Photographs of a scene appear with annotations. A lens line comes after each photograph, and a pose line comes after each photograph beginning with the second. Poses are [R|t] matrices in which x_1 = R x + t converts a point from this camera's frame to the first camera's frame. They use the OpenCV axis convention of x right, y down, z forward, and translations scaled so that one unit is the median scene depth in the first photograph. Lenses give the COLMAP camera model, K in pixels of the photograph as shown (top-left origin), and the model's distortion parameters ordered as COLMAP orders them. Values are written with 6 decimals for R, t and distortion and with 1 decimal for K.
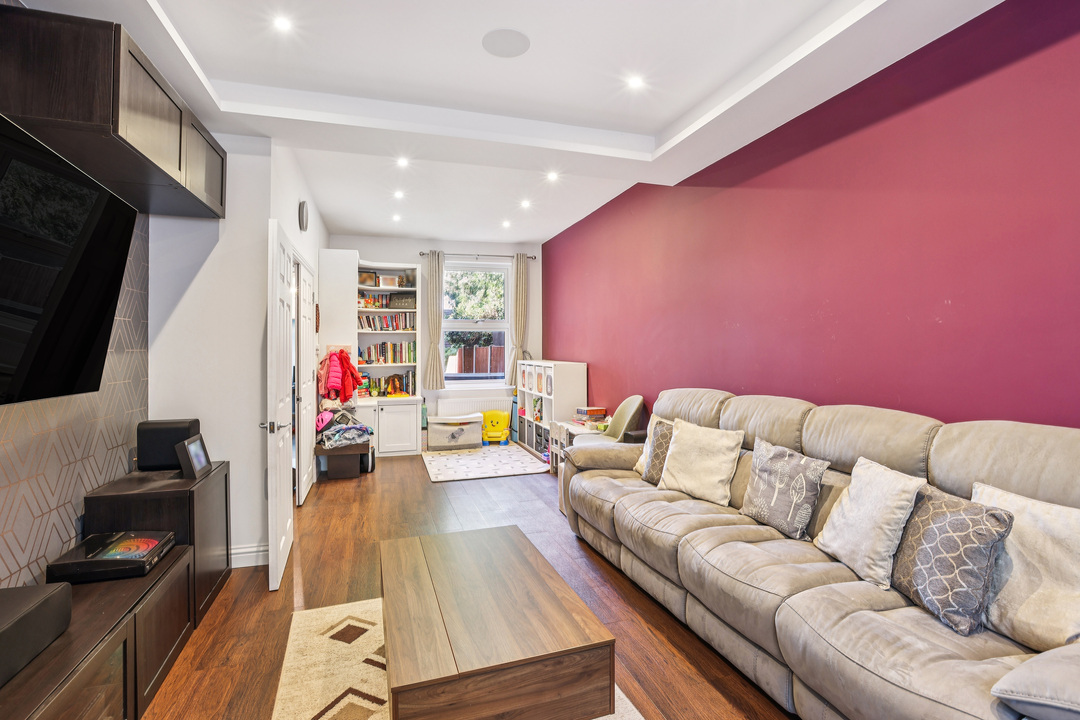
lens RADIAL K [[500.8, 0, 532.7], [0, 500.8, 353.0], [0, 0, 1]] dist [0.001018, 0.000095]
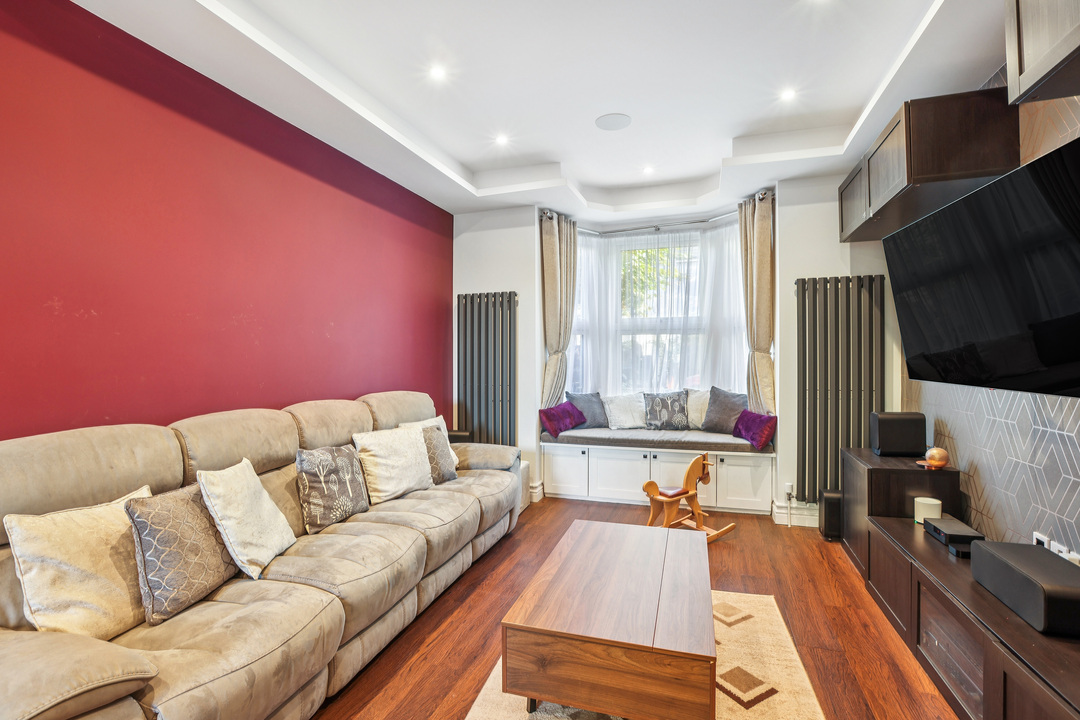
lens RADIAL K [[500.8, 0, 533.1], [0, 500.8, 361.3], [0, 0, 1]] dist [0.001018, 0.000095]
pose [[-0.812108, 0.003340, 0.583498, -0.568101], [0.005947, 0.999979, 0.002552, 0.007798], [-0.583477, 0.005543, -0.812111, 1.921091]]
